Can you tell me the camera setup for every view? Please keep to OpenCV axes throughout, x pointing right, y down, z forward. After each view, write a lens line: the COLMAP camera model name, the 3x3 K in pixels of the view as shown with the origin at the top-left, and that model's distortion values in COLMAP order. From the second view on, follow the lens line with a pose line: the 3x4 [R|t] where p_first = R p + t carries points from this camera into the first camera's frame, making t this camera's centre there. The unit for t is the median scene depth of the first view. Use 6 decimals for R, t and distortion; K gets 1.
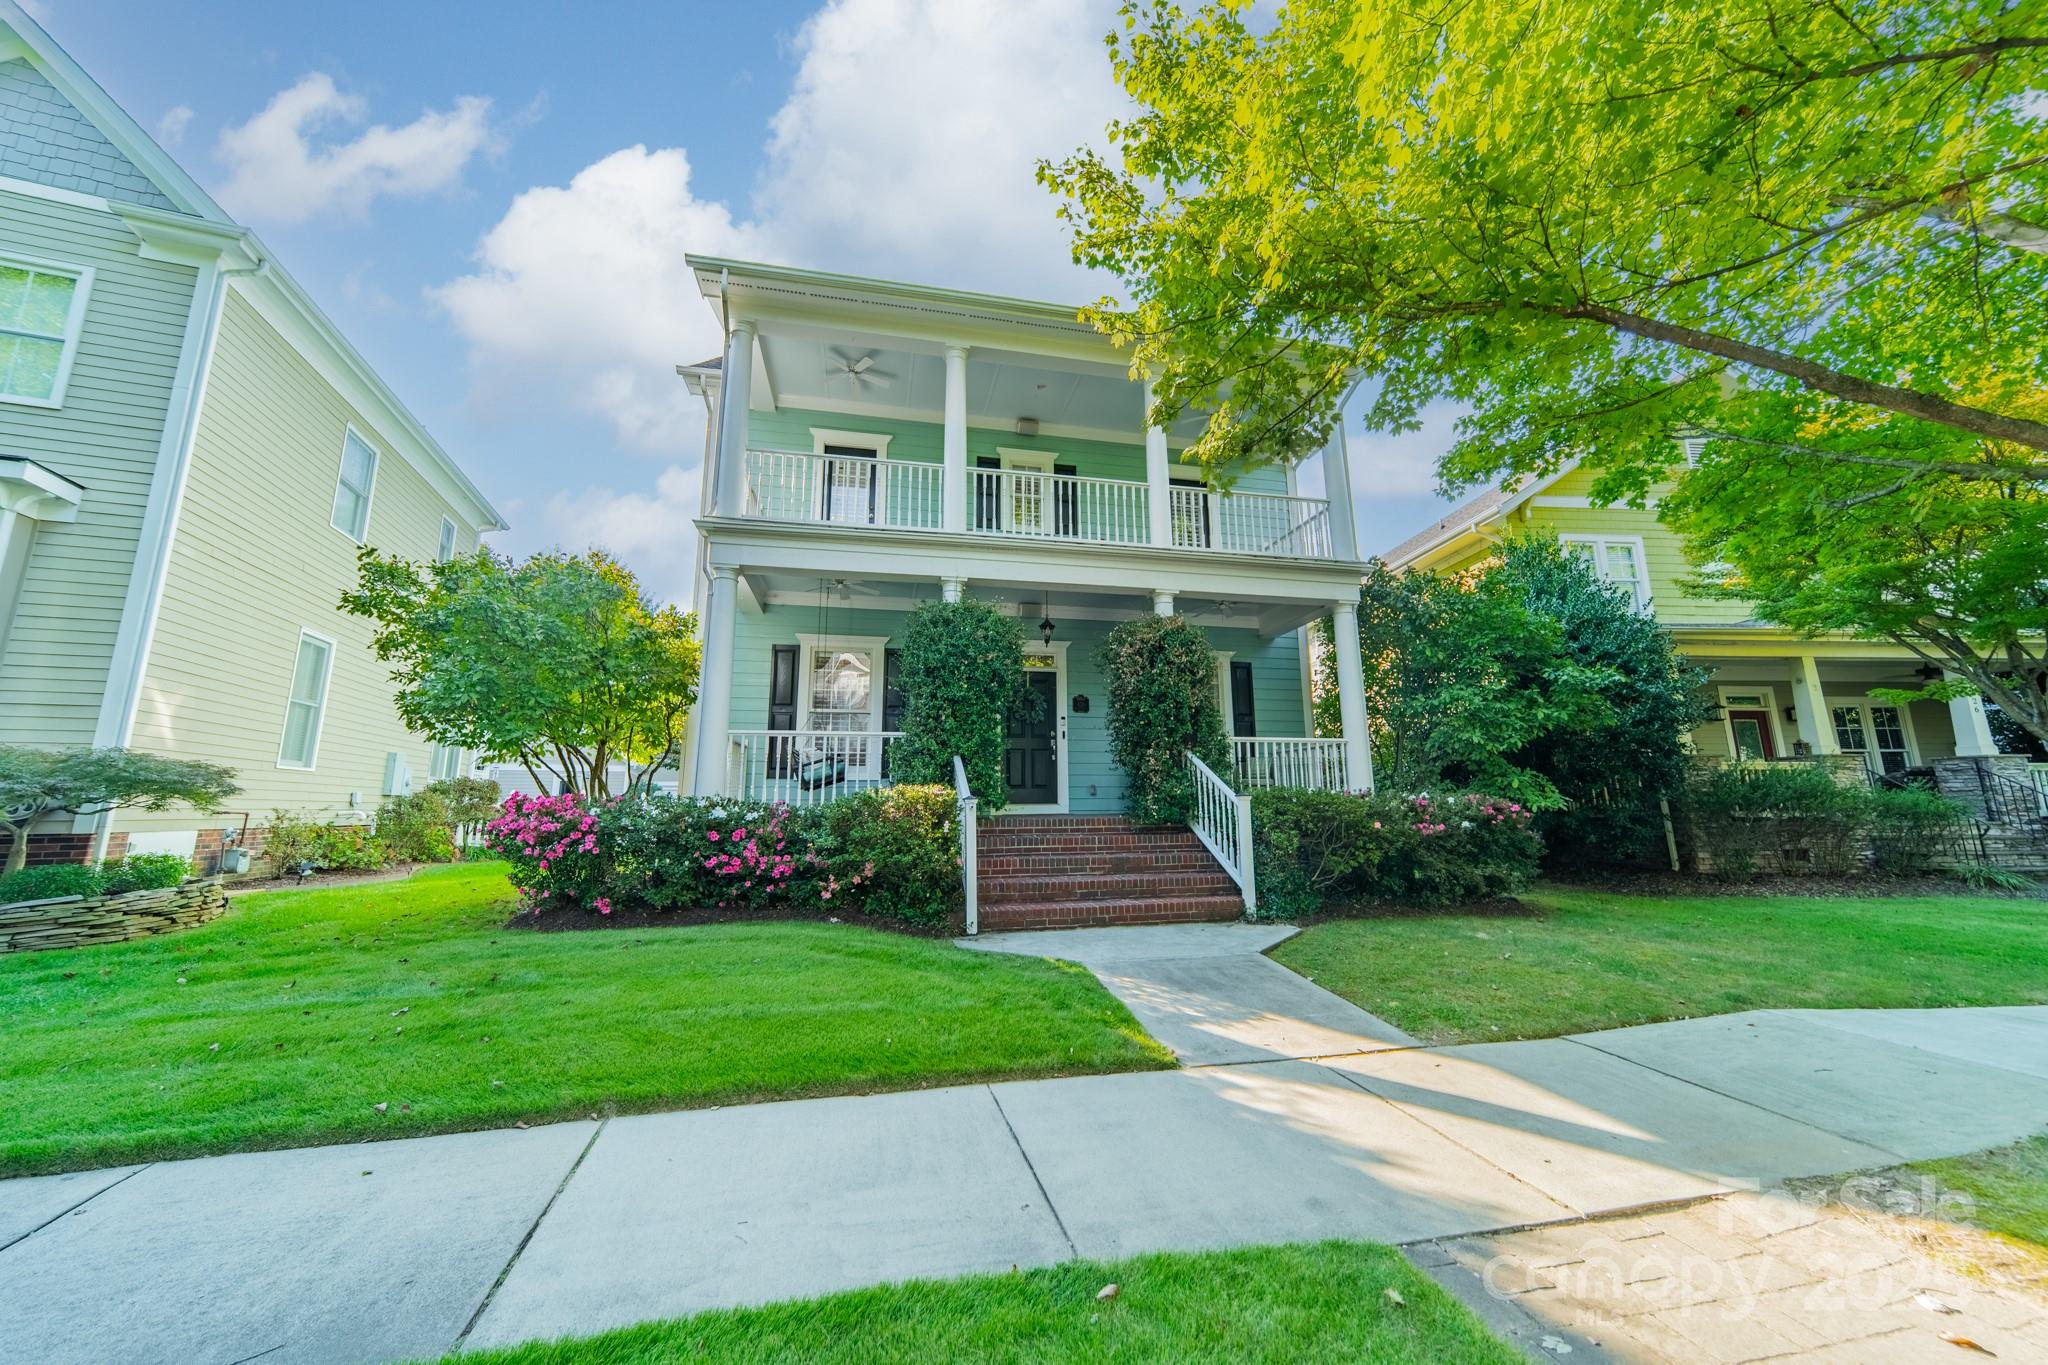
lens RADIAL K [[724.2, 0, 1025.0], [0, 724.2, 680.5], [0, 0, 1]] dist [0.007030, -0.000109]
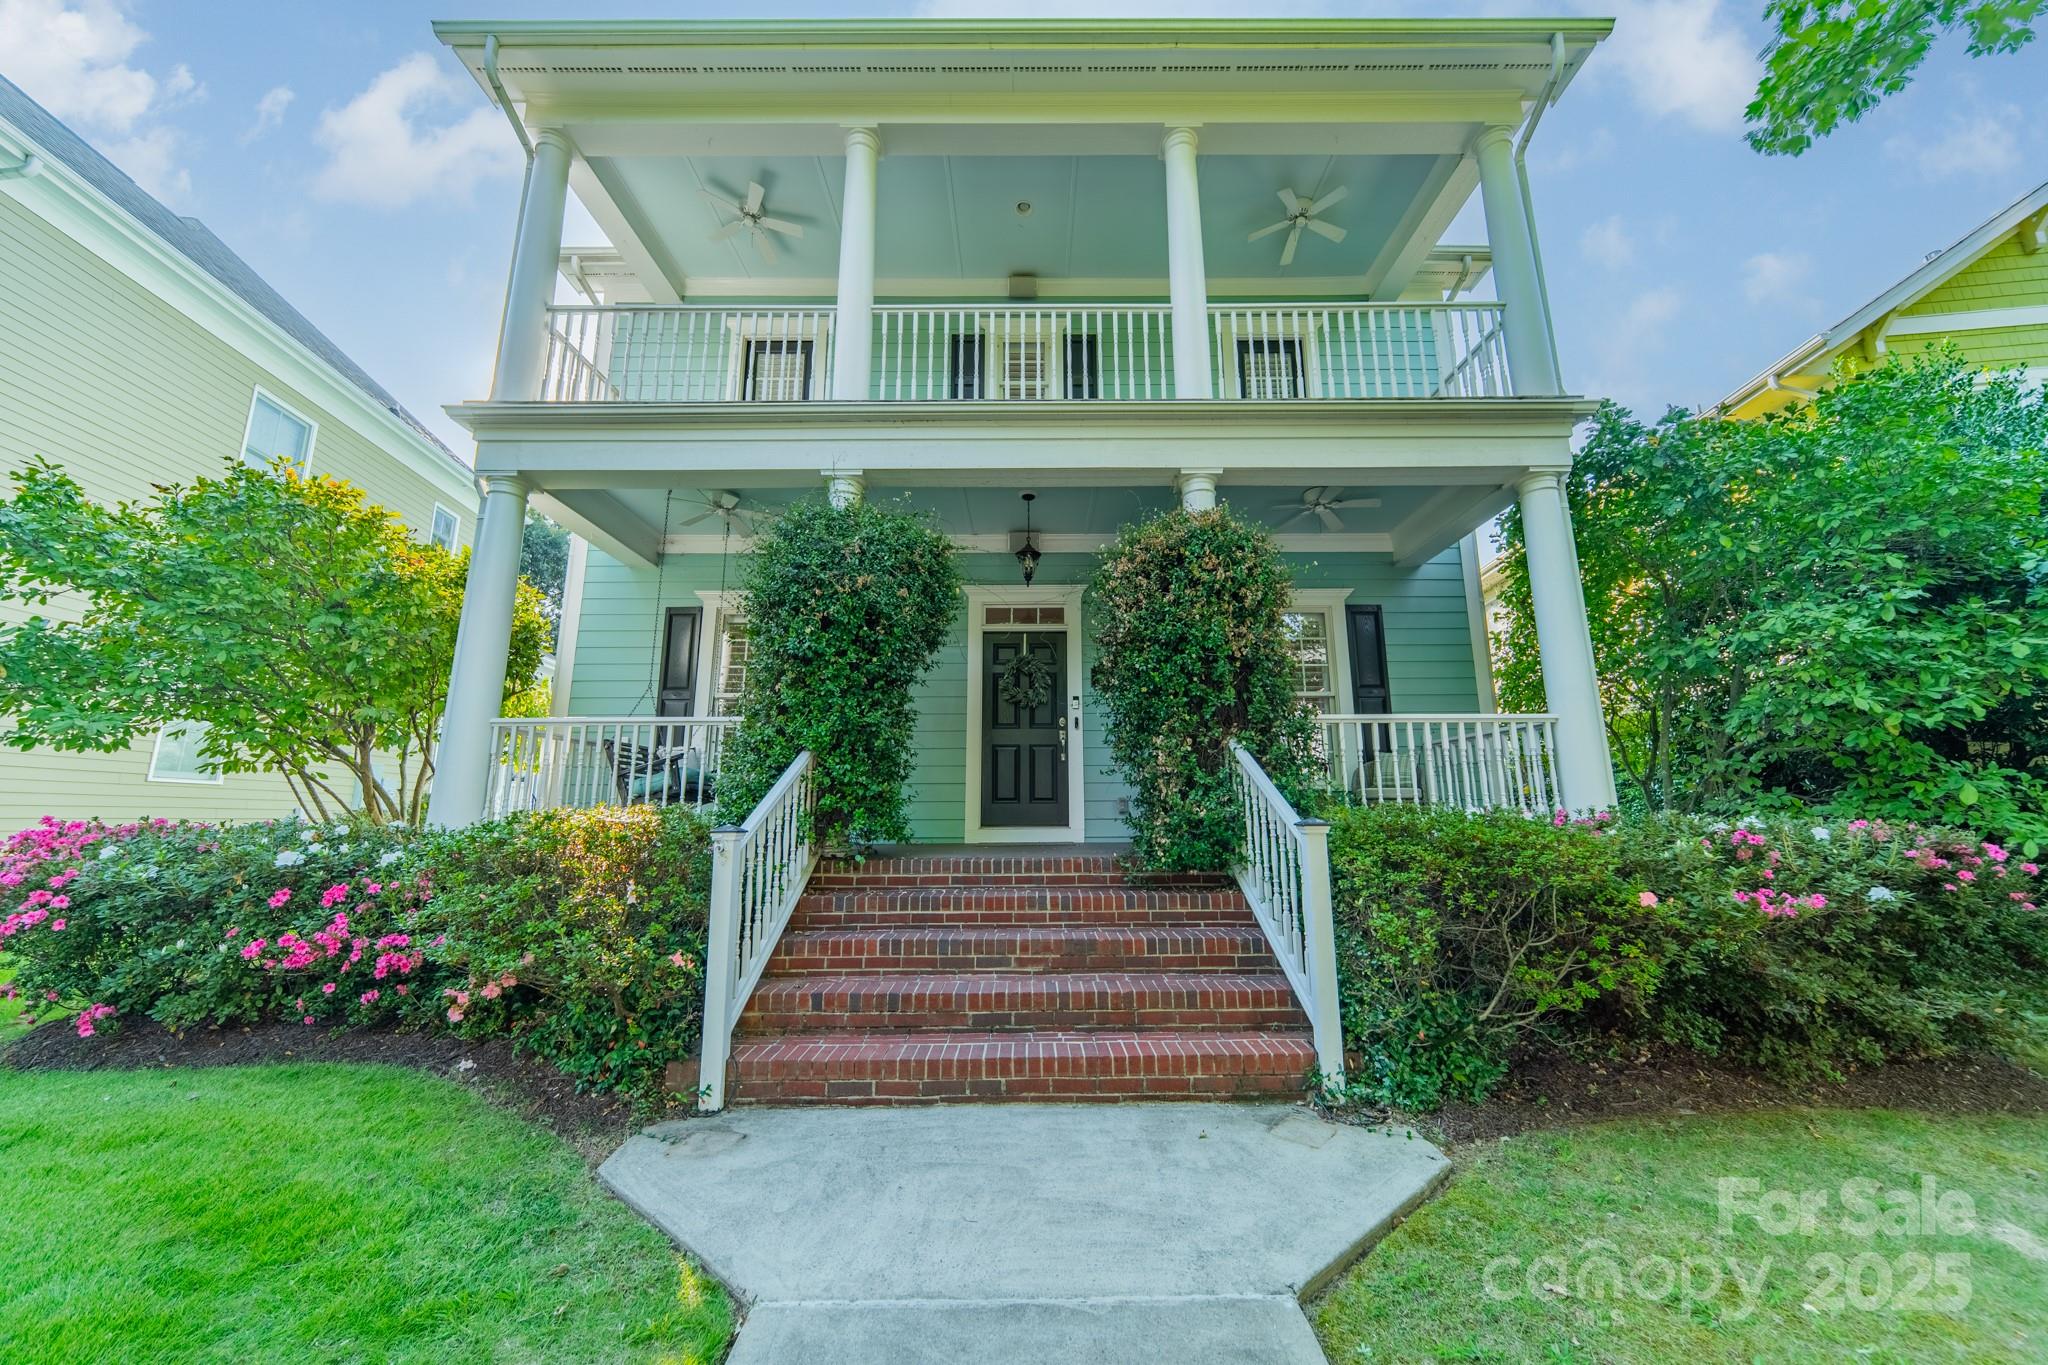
lens RADIAL K [[724.9, 0, 1028.9], [0, 724.9, 683.7], [0, 0, 1]] dist [0.008523, -0.000204]
pose [[0.978294, -0.034359, -0.204352, 0.185553], [0.033007, 0.999405, -0.010025, 0.055344], [0.204575, 0.003062, 0.978846, 0.420434]]
